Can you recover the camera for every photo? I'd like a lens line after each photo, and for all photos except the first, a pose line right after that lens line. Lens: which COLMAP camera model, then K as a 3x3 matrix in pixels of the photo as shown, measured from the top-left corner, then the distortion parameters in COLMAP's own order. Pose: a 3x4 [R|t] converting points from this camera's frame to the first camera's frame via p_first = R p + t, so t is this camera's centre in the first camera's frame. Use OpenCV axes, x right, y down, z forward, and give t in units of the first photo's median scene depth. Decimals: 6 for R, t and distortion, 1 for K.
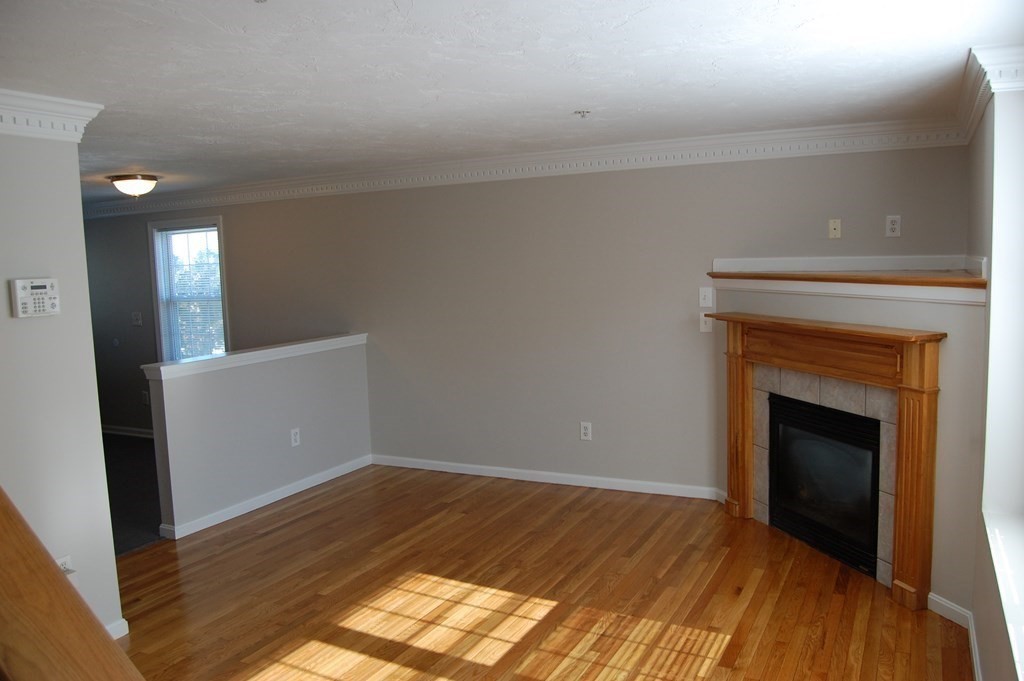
lens RADIAL K [[794.0, 0, 512.0], [0, 794.0, 340.5], [0, 0, 1]] dist [-0.034202, -0.000957]
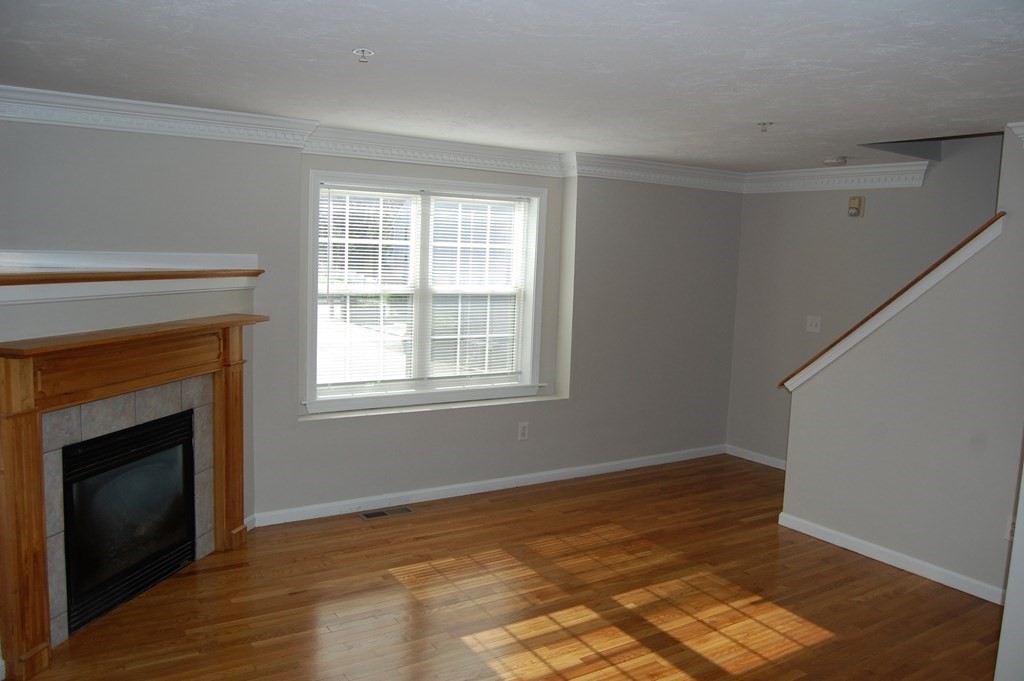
lens RADIAL K [[804.7, 0, 512.0], [0, 804.7, 340.5], [0, 0, 1]] dist [-0.114676, 0.065788]
pose [[-0.868701, -0.050610, 0.492745, -0.391889], [0.044434, 0.982794, 0.179280, -0.148294], [-0.493340, 0.177635, -0.851505, 1.572320]]
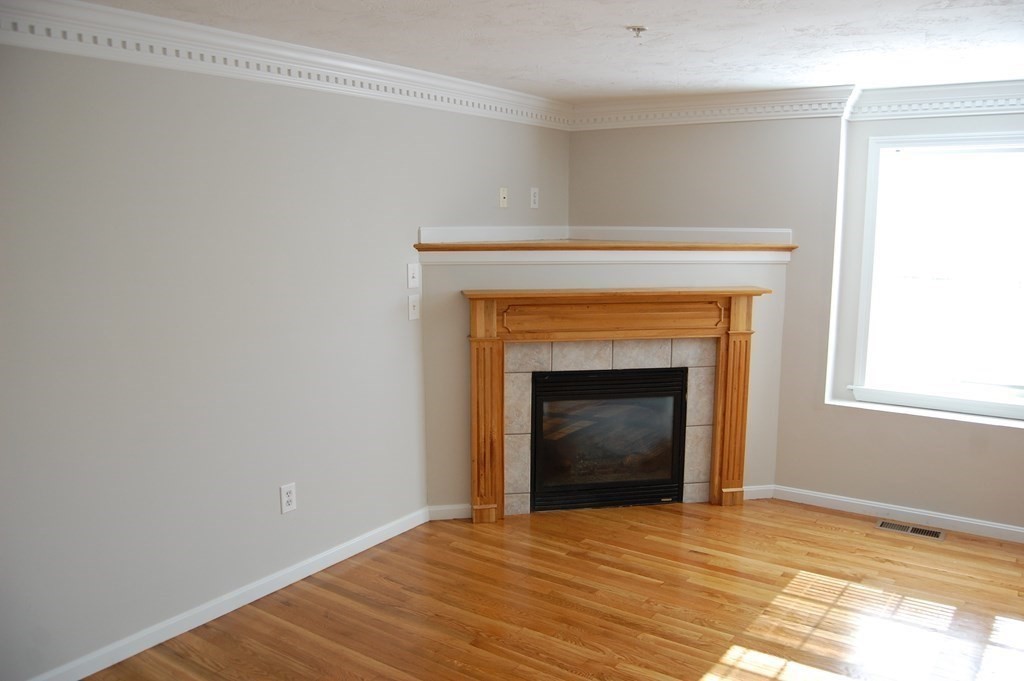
lens RADIAL K [[804.7, 0, 512.0], [0, 804.7, 340.5], [0, 0, 1]] dist [-0.114676, 0.065788]
pose [[0.135727, -0.120279, 0.983418, -0.692716], [0.096667, 0.989475, 0.107678, -0.086155], [-0.986019, 0.080450, 0.145925, 1.016080]]
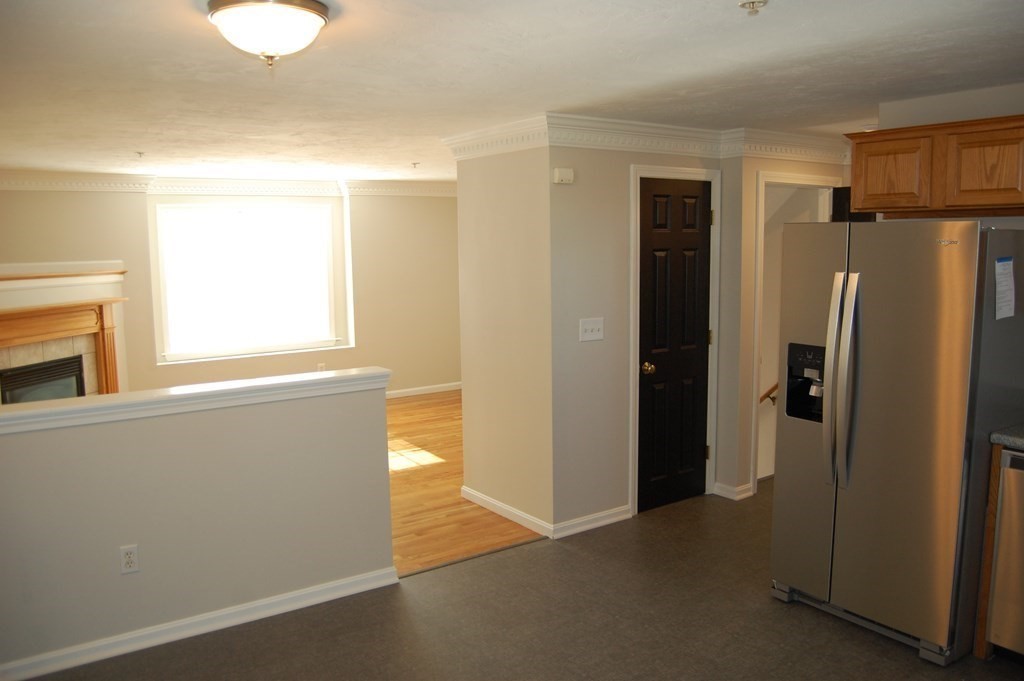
lens RADIAL K [[780.3, 0, 512.0], [0, 780.3, 340.5], [0, 0, 1]] dist [-0.098617, 0.003238]
pose [[-0.887603, -0.006943, 0.460557, -1.085479], [0.091852, 0.977136, 0.191751, -0.153656], [-0.451358, 0.212502, -0.866671, 1.896217]]
